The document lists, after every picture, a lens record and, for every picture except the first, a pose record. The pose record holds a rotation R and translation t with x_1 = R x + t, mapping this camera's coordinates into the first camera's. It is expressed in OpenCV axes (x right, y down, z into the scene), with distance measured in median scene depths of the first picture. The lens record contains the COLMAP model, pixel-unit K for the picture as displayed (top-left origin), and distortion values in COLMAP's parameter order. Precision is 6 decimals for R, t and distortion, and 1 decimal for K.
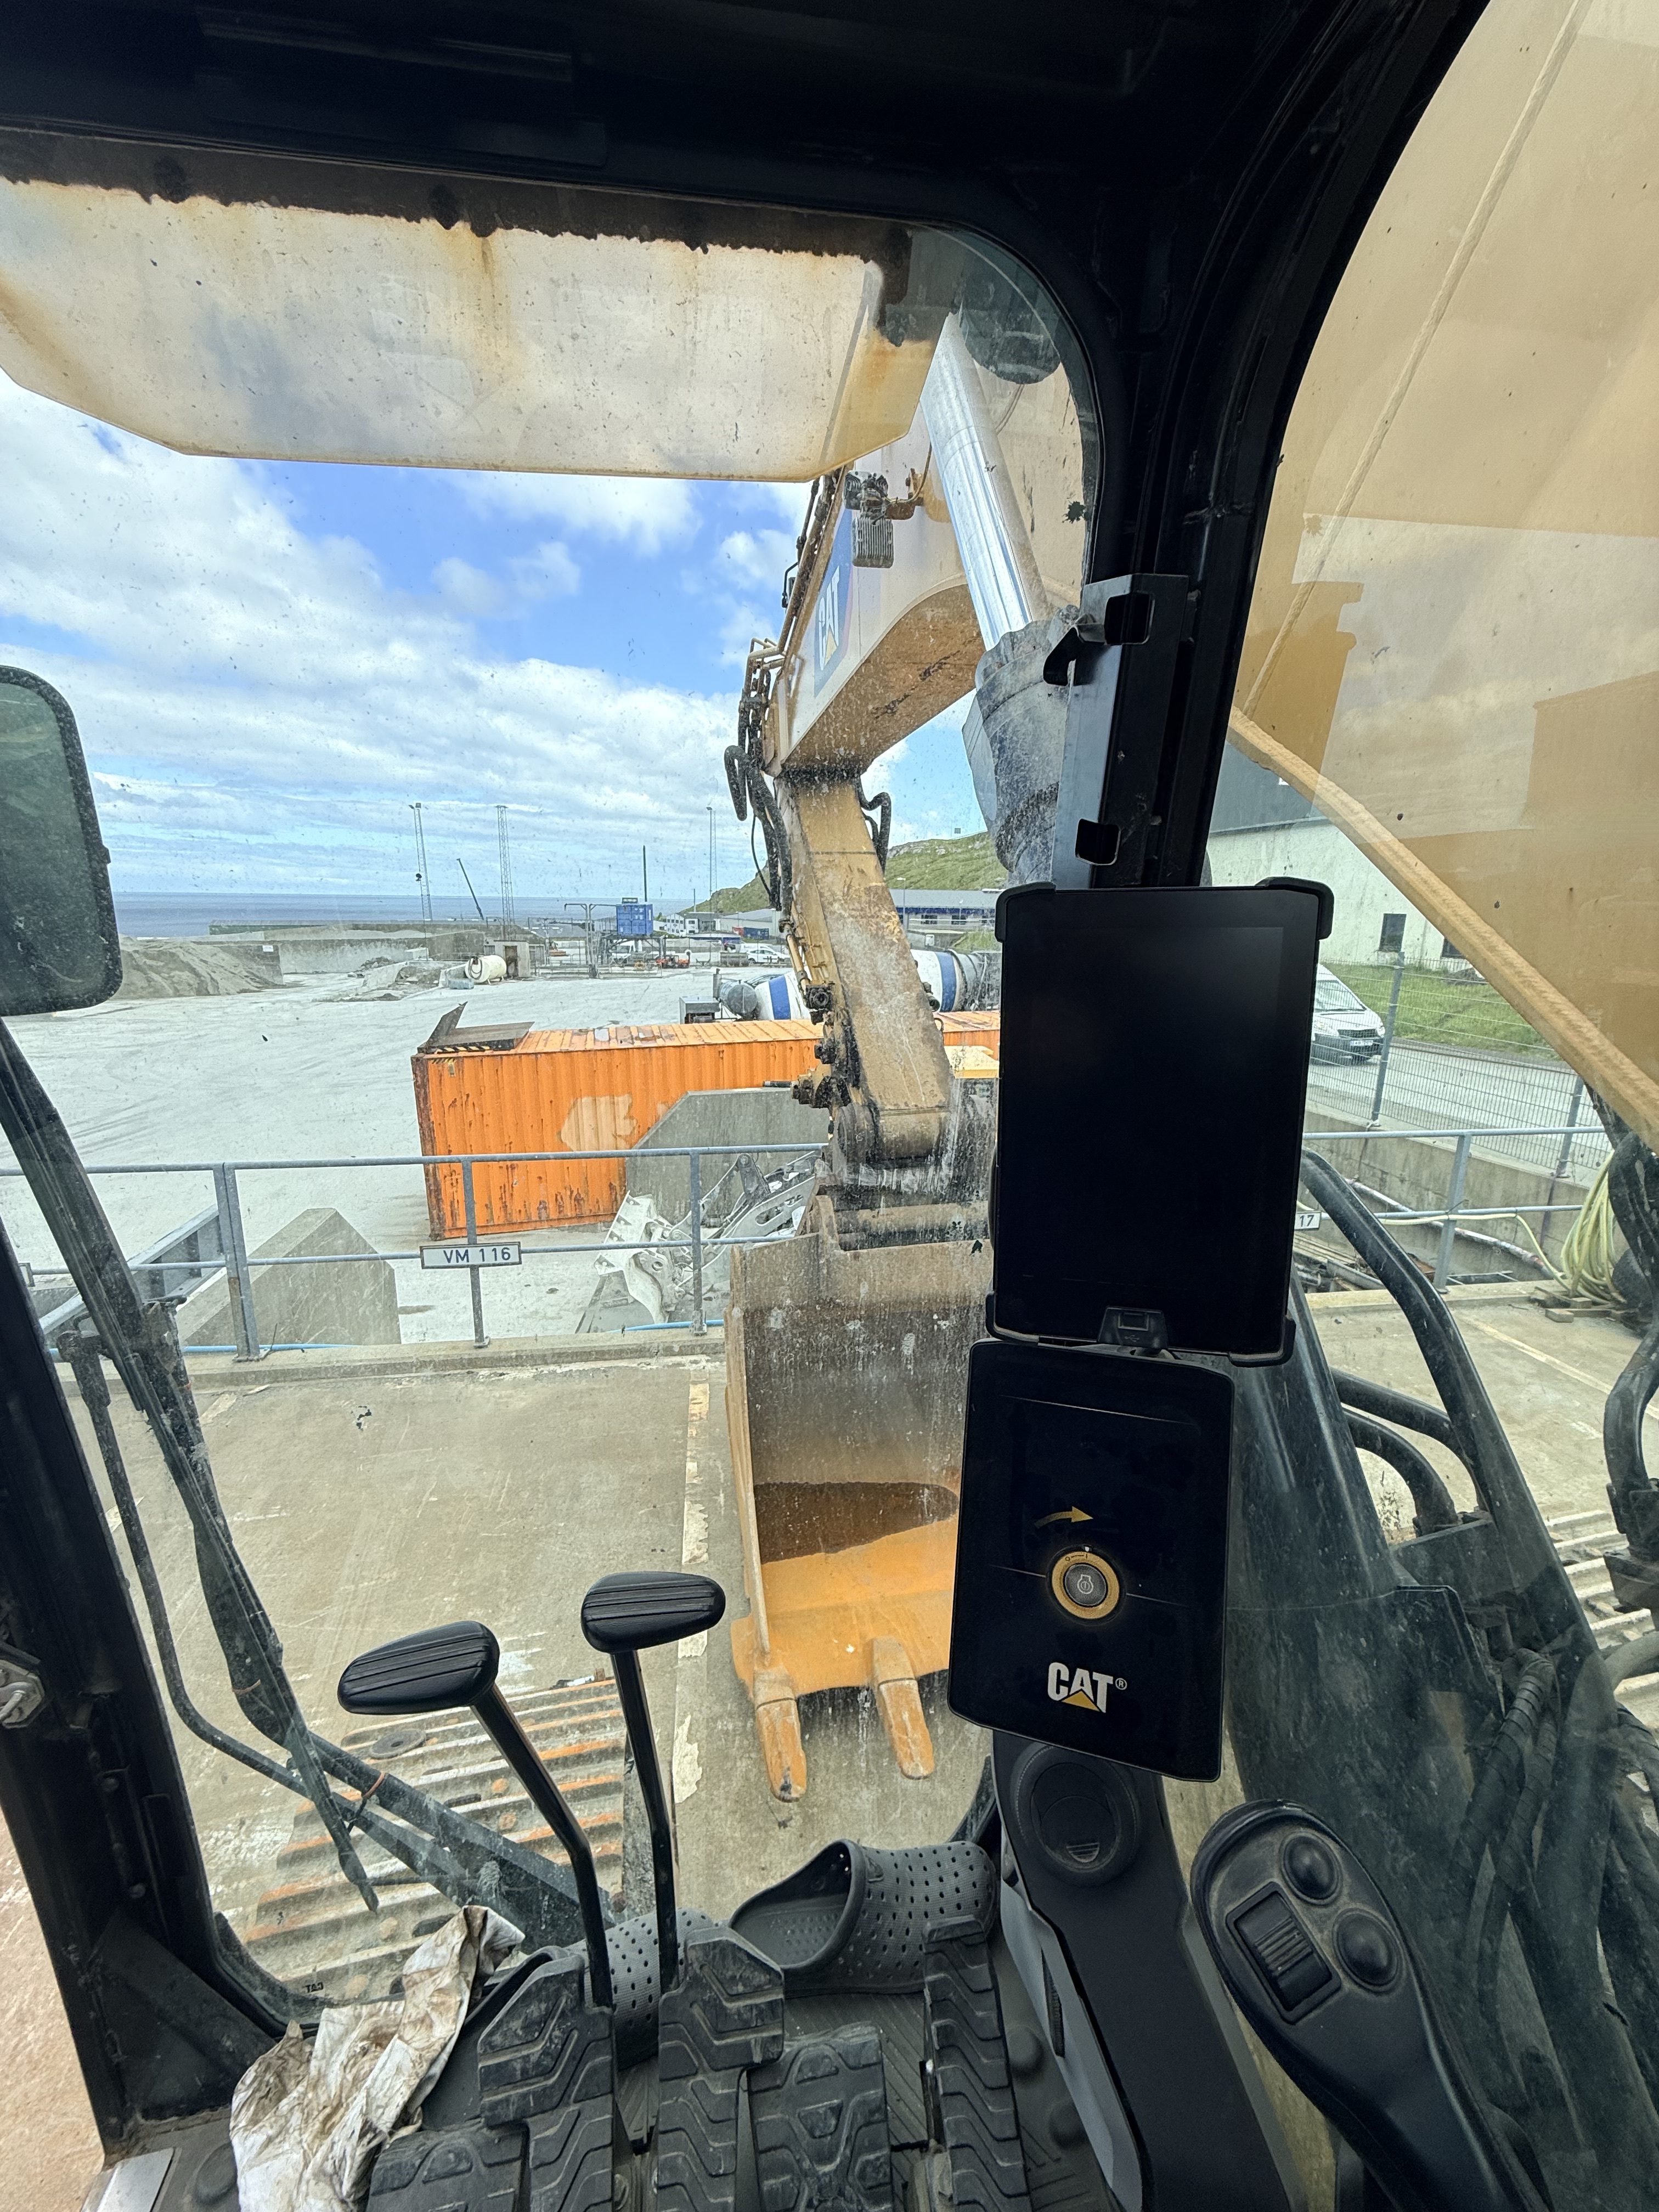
lens RADIAL K [[873.6, 0, 828.5], [0, 873.6, 1099.5], [0, 0, 1]] dist [-0.000256, 0.000420]
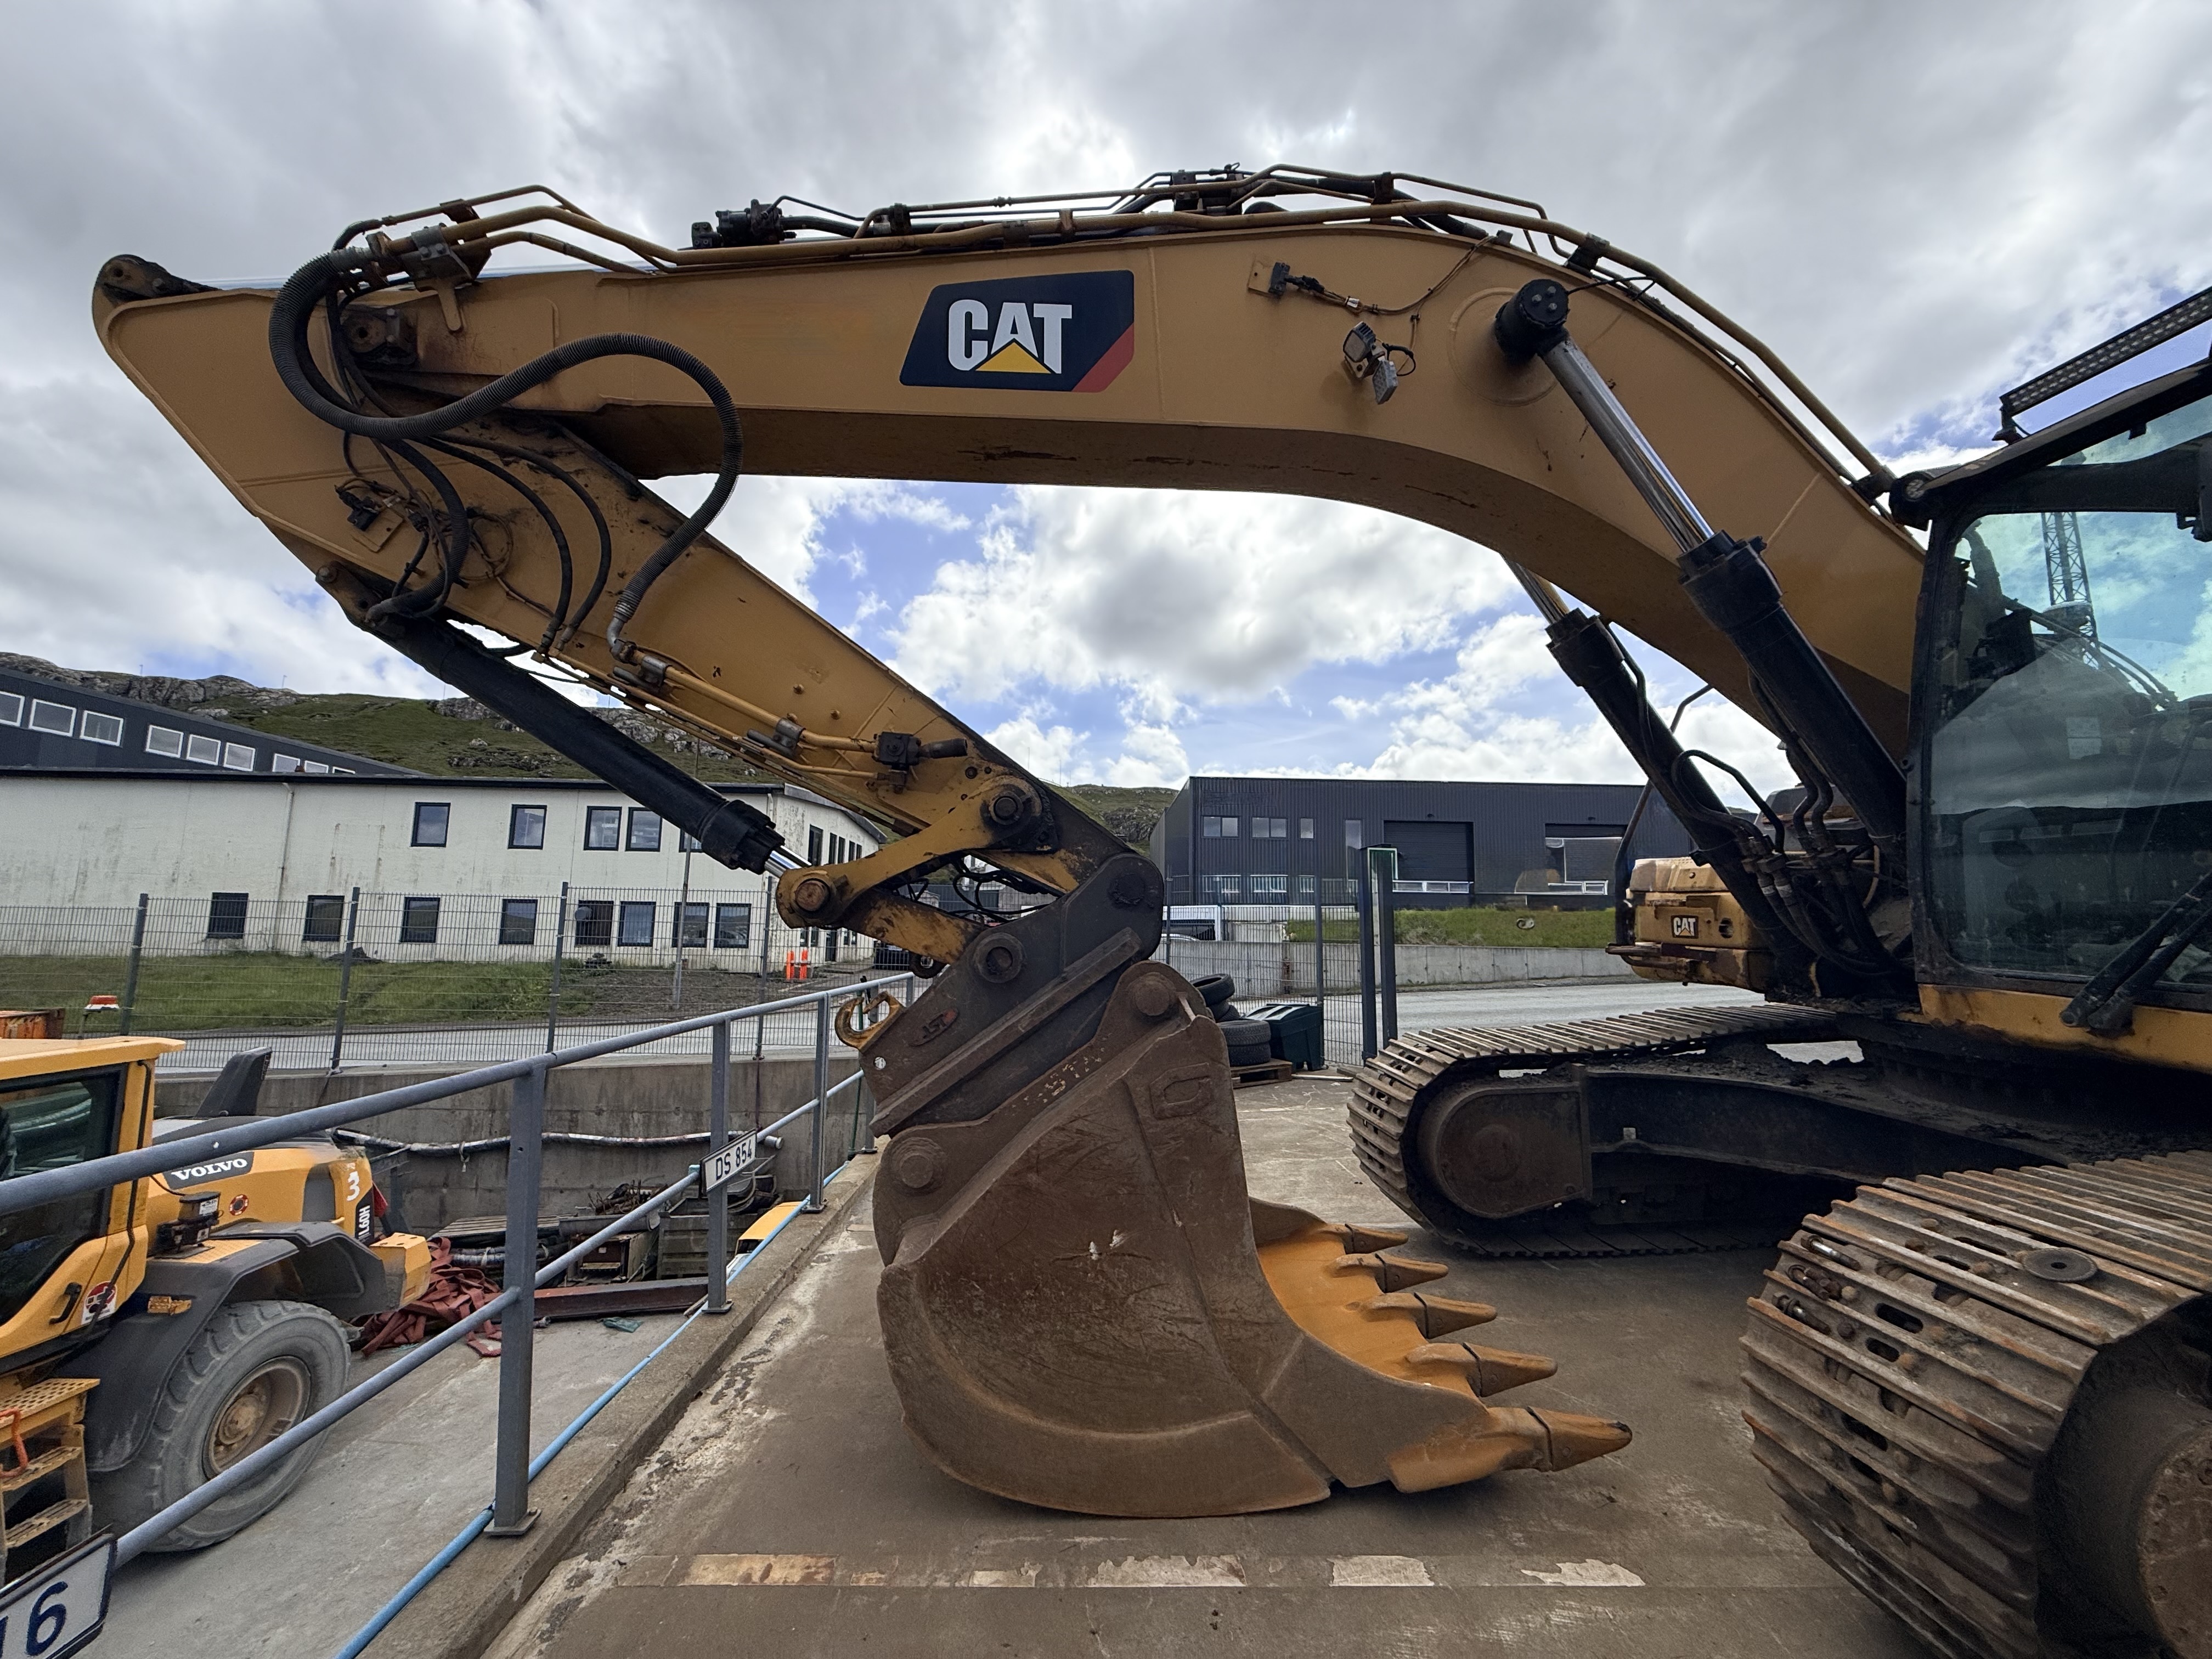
lens RADIAL K [[873.6, 0, 1100.2], [0, 873.6, 830.4], [0, 0, 1]] dist [-0.000256, 0.000420]
pose [[0.144979, 0.093378, 0.985019, -0.262089], [0.208050, 0.970402, -0.122614, 0.024607], [-0.967314, 0.222710, 0.121261, 0.288398]]
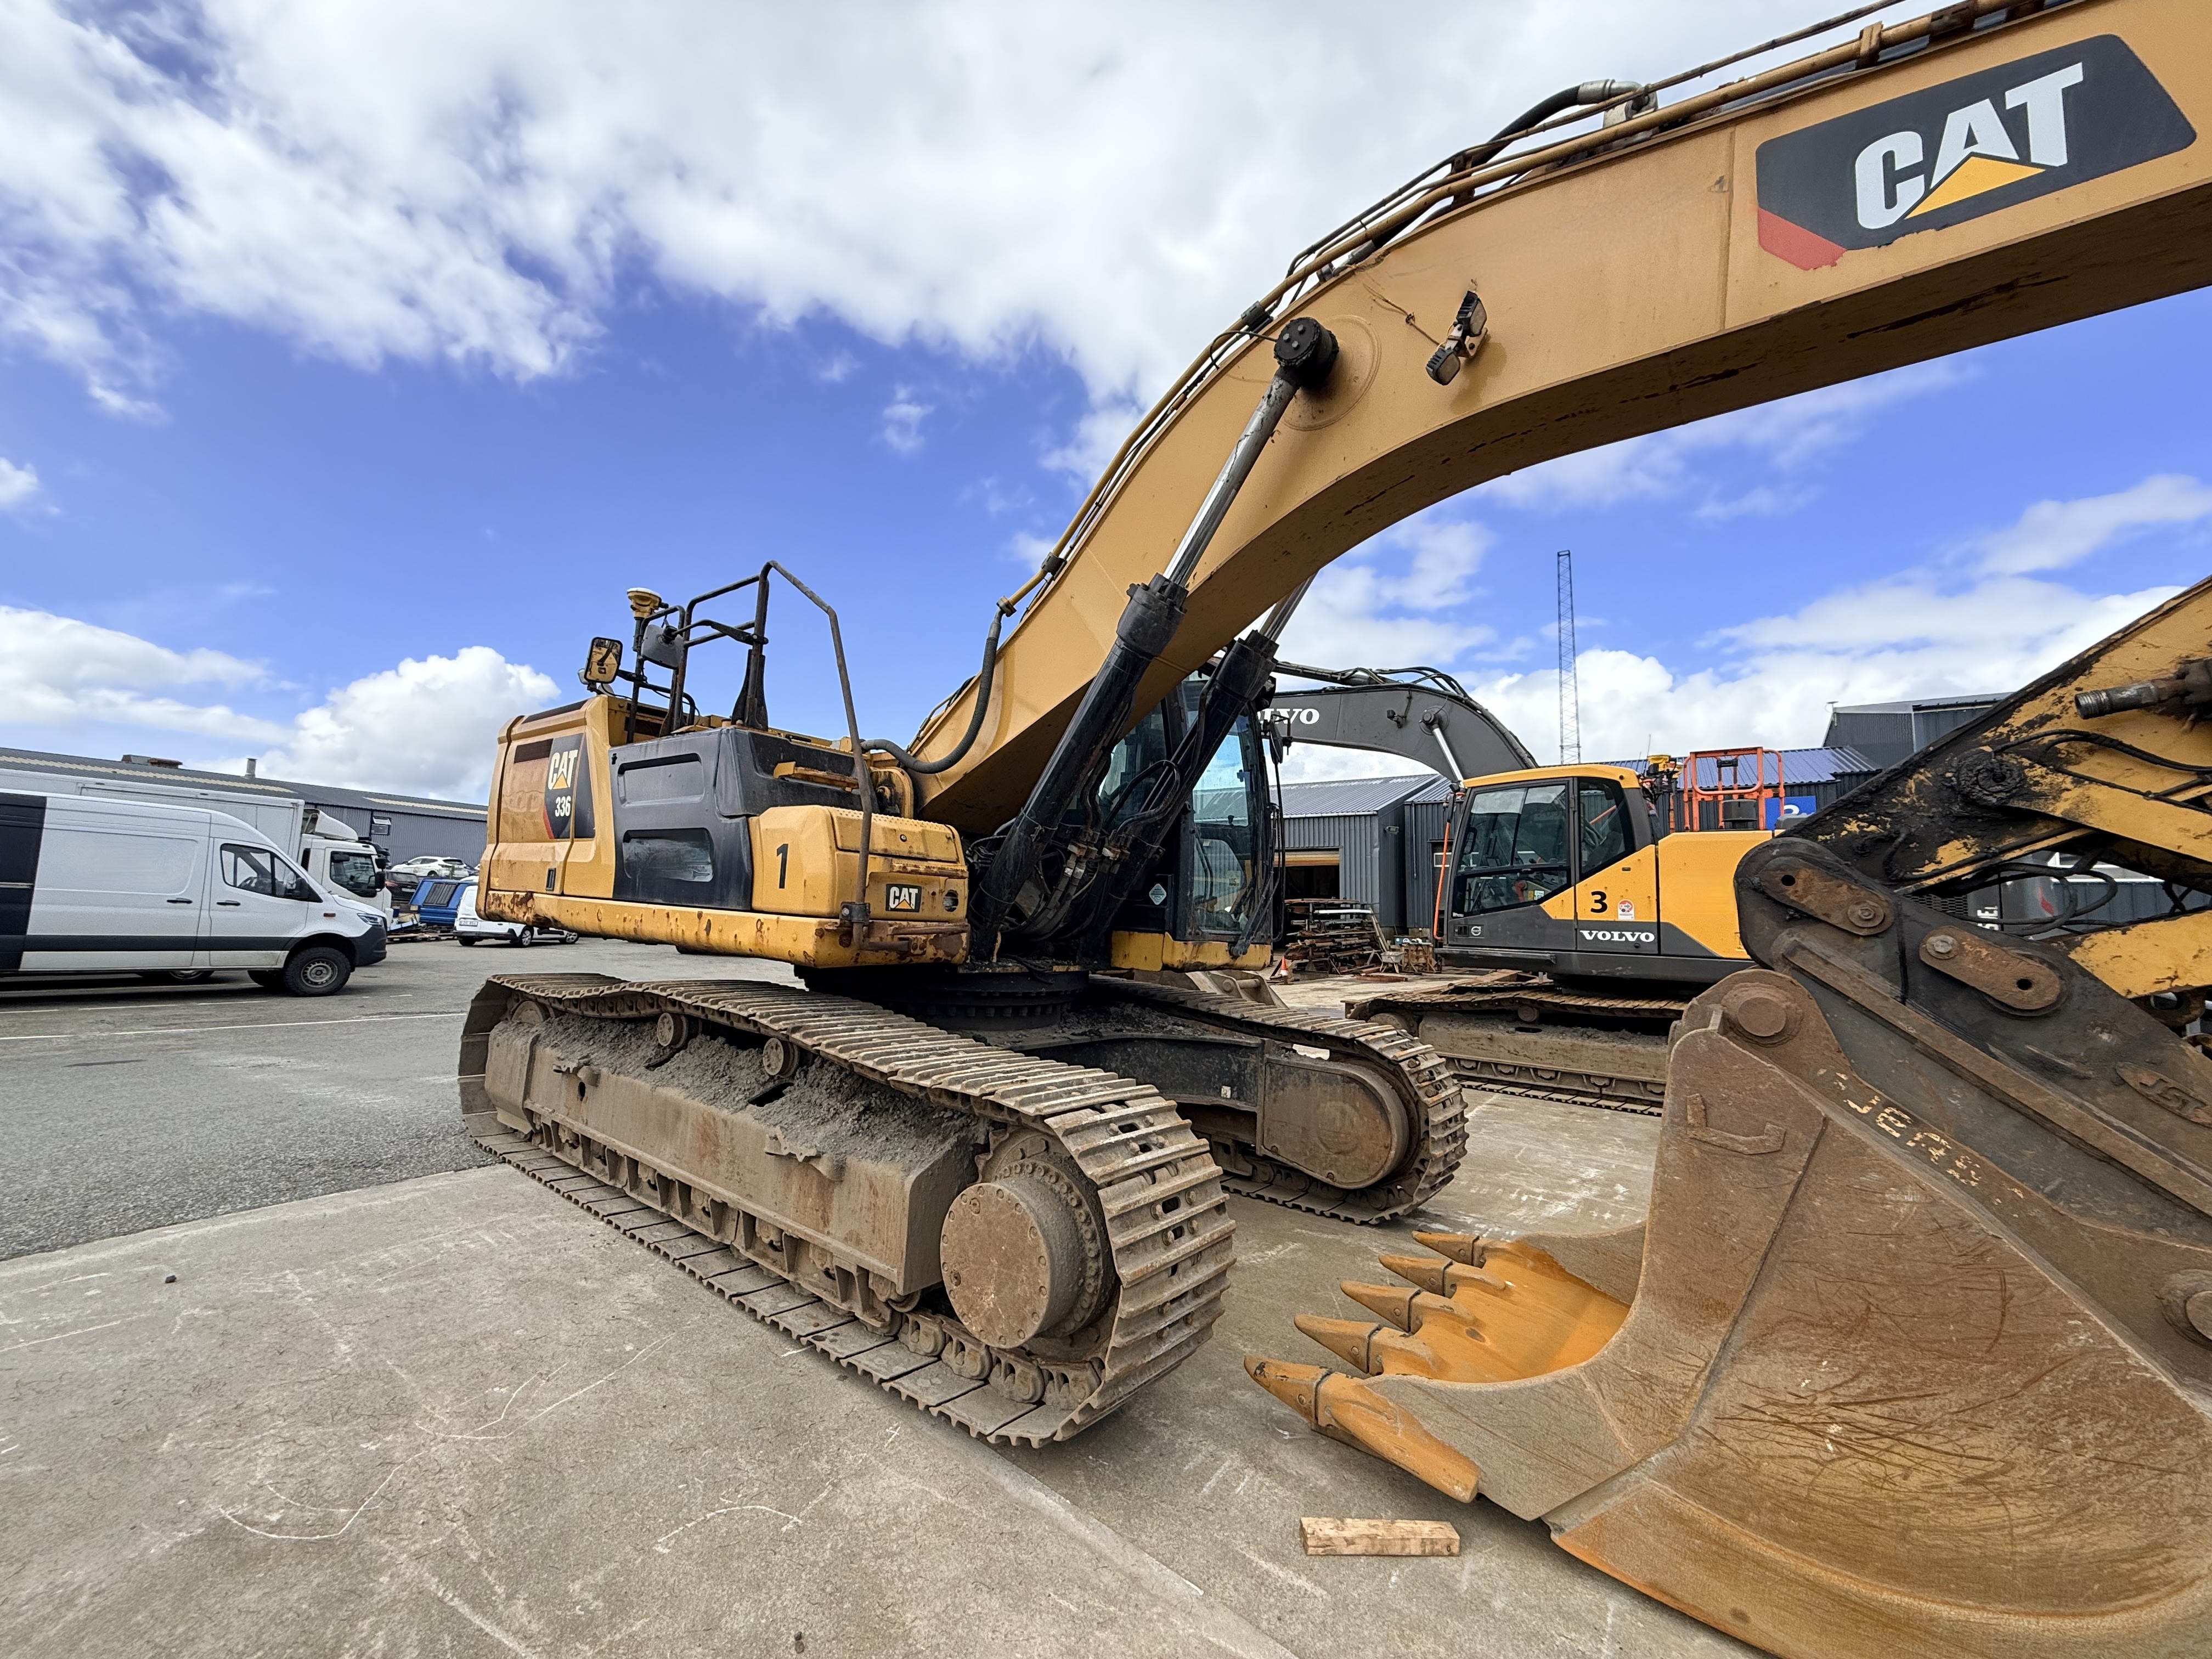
lens RADIAL K [[875.0, 0, 1106.0], [0, 875.0, 829.5], [0, 0, 1]] dist [-0.001339, 0.000167]
pose [[-0.777880, -0.090480, -0.621865, 0.326688], [-0.176702, 0.981147, 0.078279, 0.008043], [0.603058, 0.170776, -0.779203, 0.392508]]
